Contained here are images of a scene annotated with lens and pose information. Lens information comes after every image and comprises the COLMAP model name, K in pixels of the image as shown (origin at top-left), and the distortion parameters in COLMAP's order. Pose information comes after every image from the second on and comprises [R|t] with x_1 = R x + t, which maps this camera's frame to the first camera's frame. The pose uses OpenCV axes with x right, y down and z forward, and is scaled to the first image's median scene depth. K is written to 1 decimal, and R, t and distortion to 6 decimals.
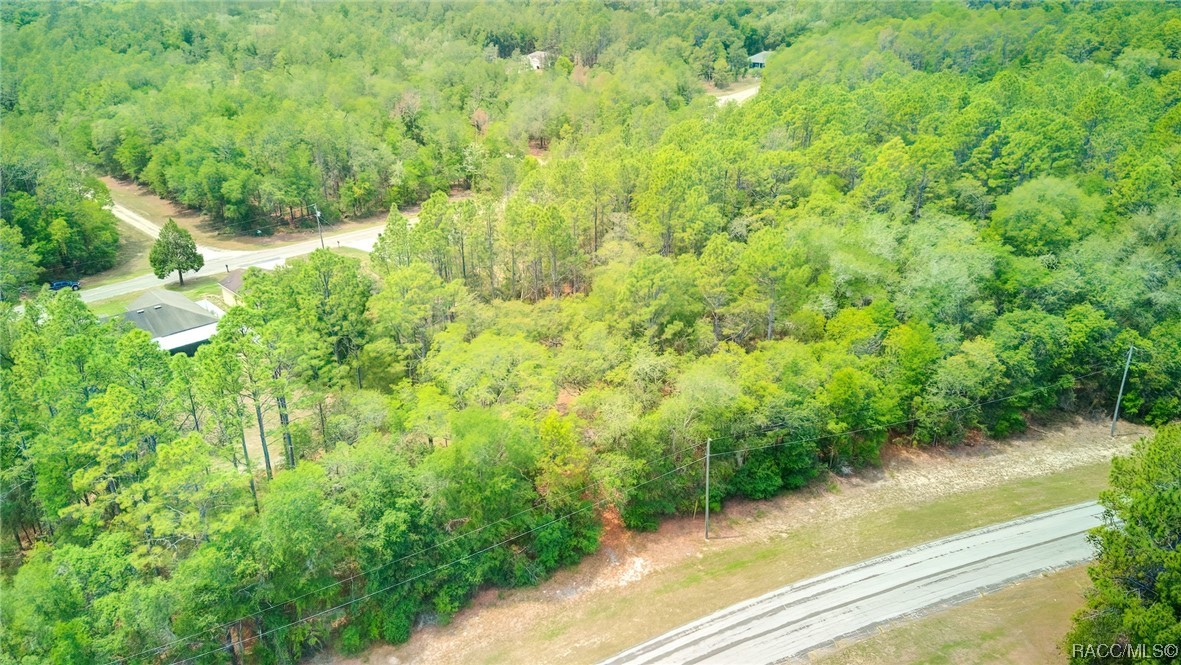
lens RADIAL K [[833.2, 0, 592.3], [0, 833.2, 327.3], [0, 0, 1]] dist [0.359001, -0.496130]
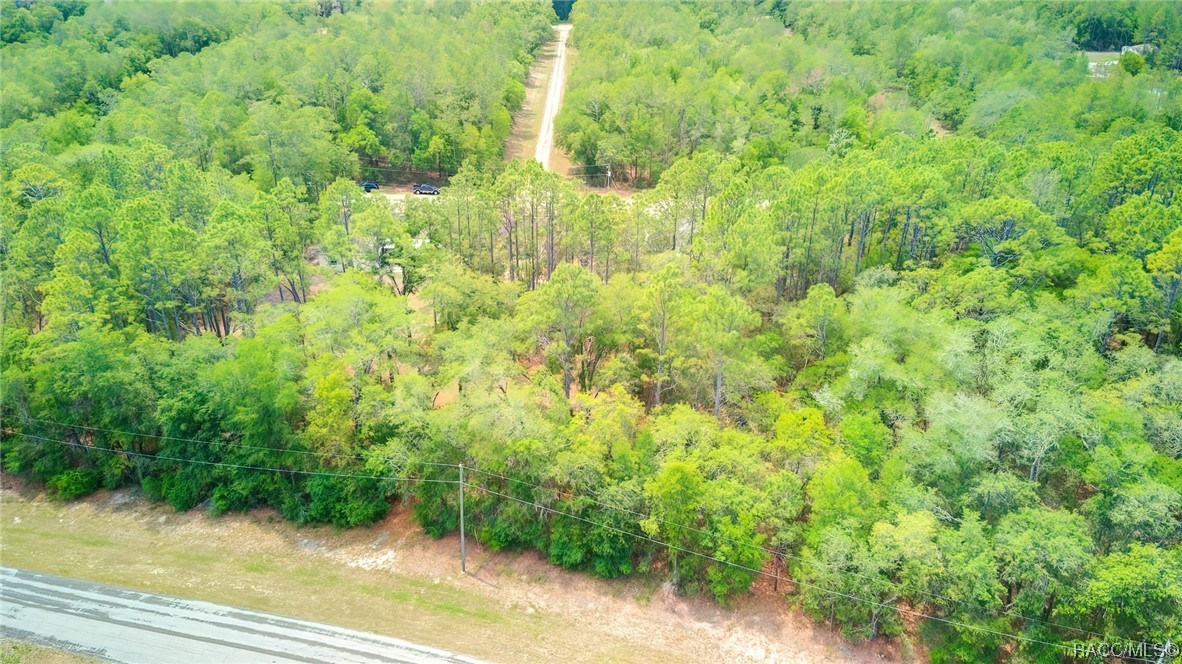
lens RADIAL K [[833.9, 0, 592.8], [0, 833.9, 326.8], [0, 0, 1]] dist [0.359001, -0.496130]
pose [[0.732539, 0.309428, -0.606335, 0.613294], [-0.291946, 0.947449, 0.130795, -0.137371], [0.614943, 0.081205, 0.784379, 0.296747]]
